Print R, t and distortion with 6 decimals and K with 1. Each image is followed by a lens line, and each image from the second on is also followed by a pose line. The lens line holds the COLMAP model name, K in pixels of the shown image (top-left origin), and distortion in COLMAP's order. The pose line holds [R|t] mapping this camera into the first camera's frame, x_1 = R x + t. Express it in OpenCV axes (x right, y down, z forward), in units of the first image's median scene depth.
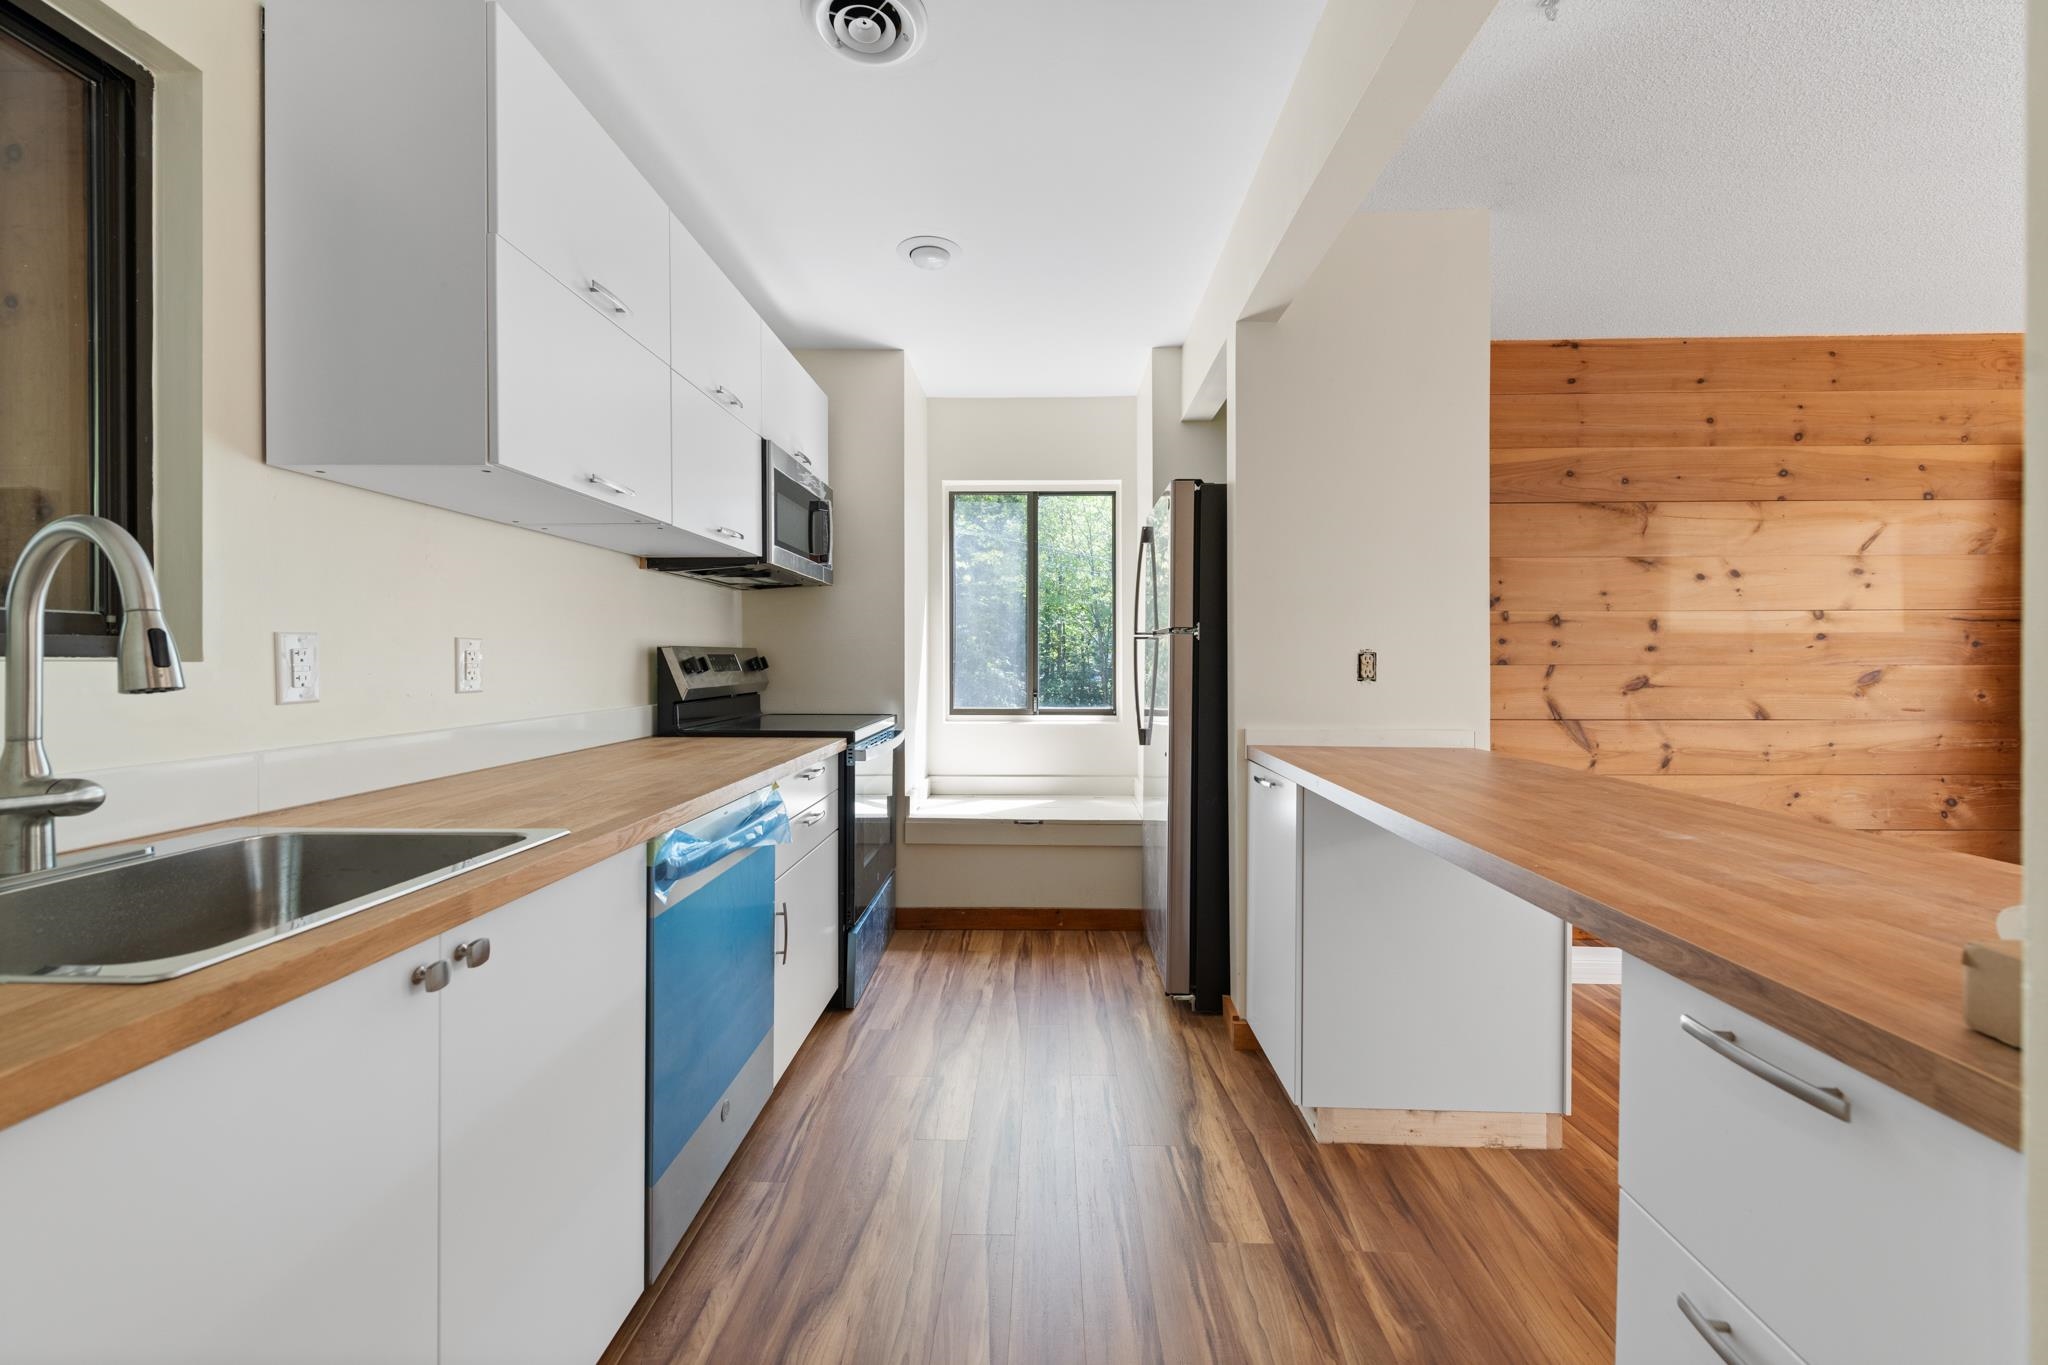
lens RADIAL K [[803.1, 0, 1027.5], [0, 803.1, 667.5], [0, 0, 1]] dist [0.010821, -0.003924]
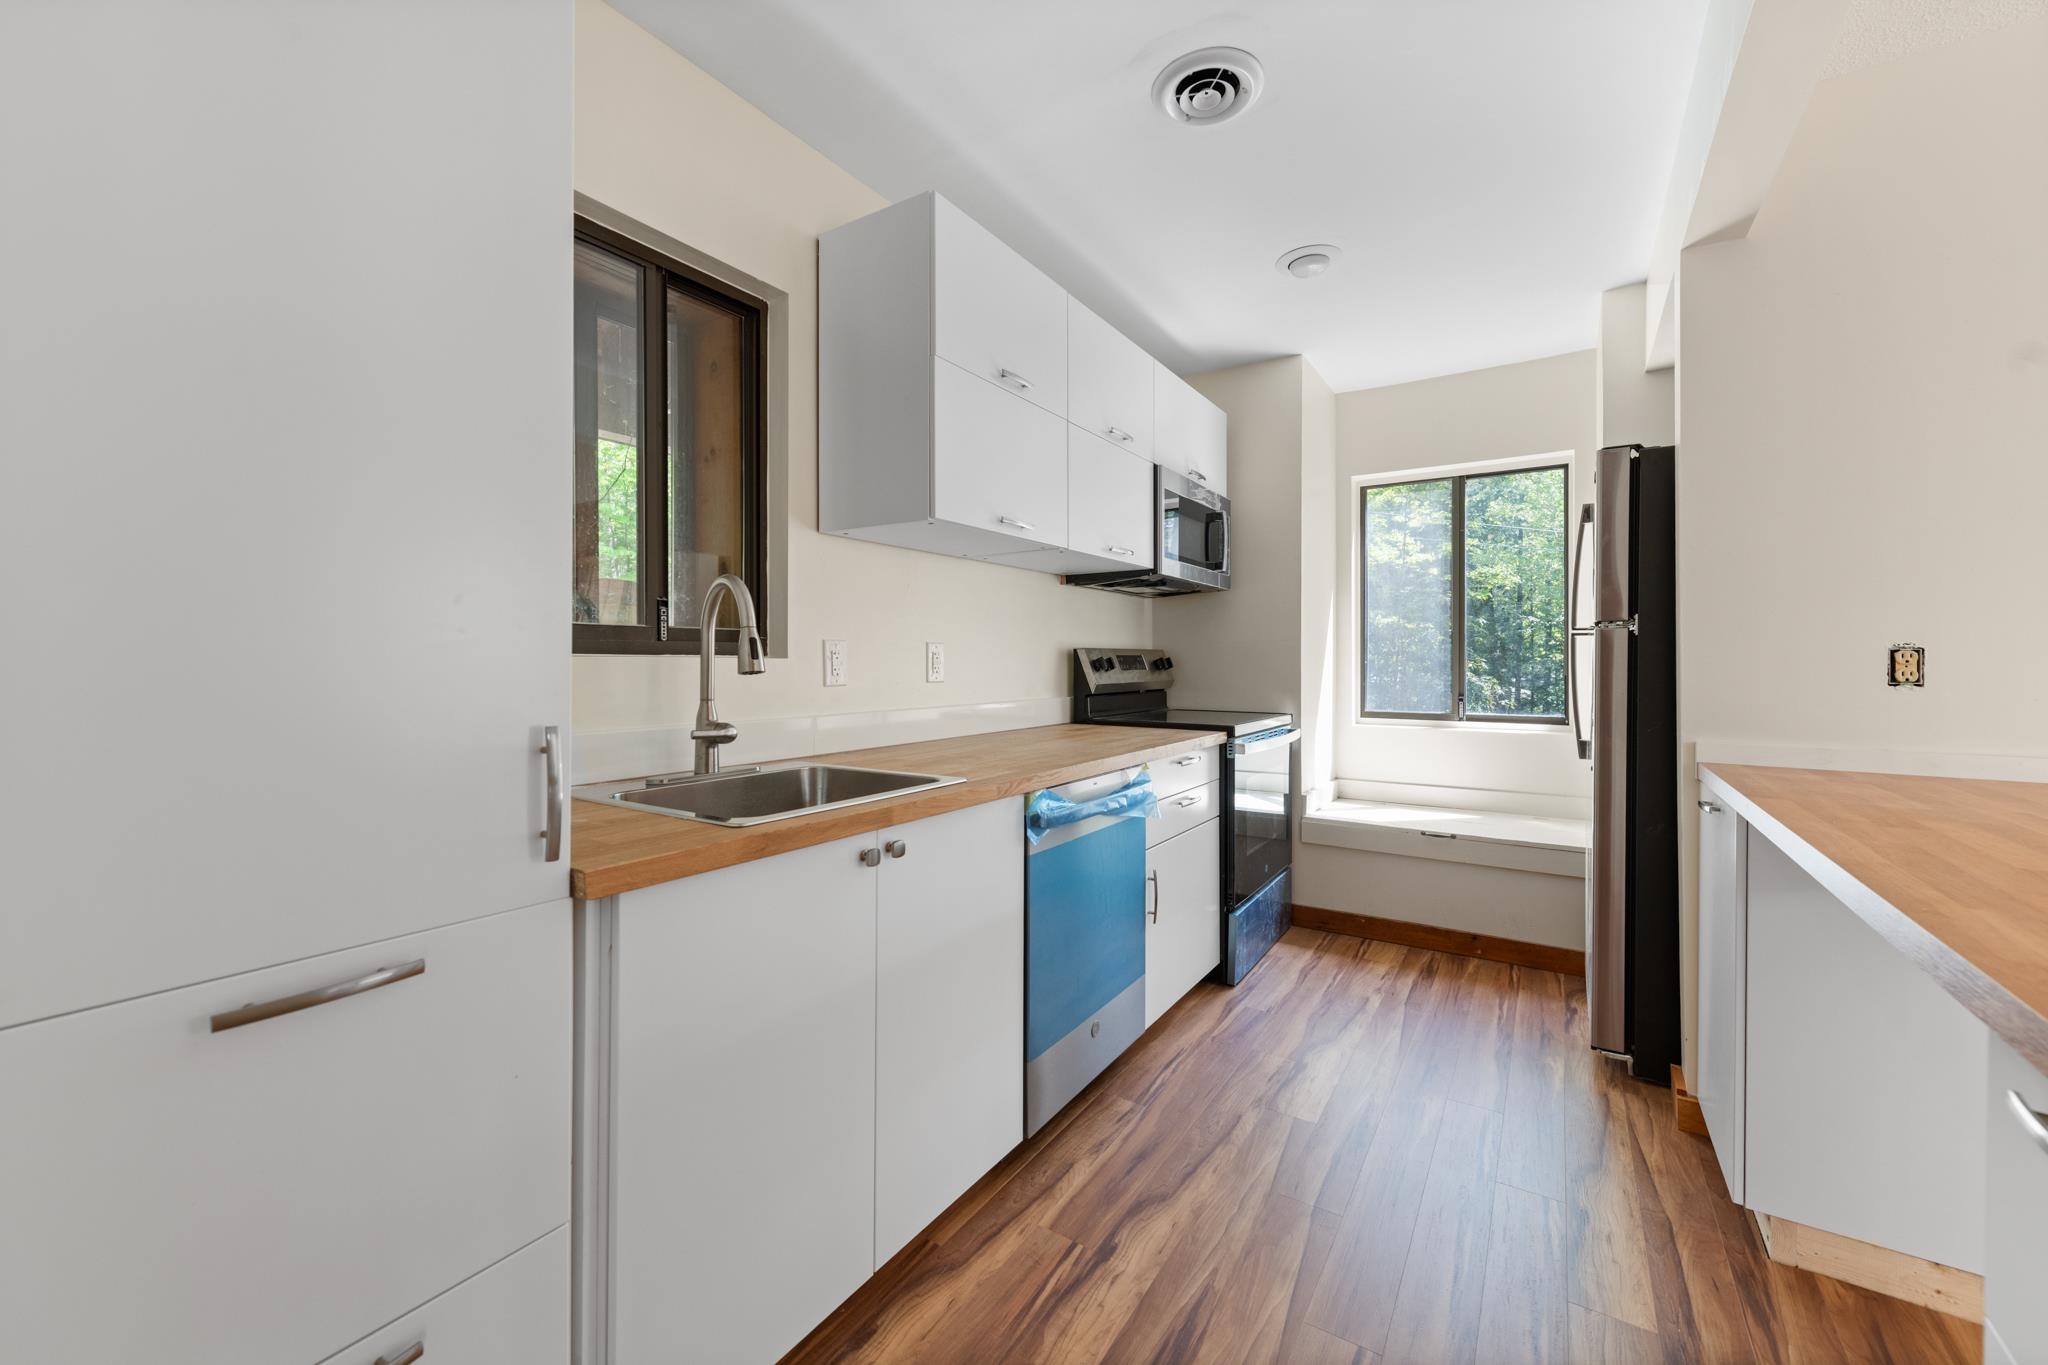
lens RADIAL K [[803.1, 0, 1027.0], [0, 803.1, 670.7], [0, 0, 1]] dist [0.010821, -0.003924]
pose [[0.849279, 0.006047, -0.527910, 0.133024], [-0.006059, 0.999980, 0.001707, 0.006408], [0.527910, 0.001748, 0.849299, -0.063871]]
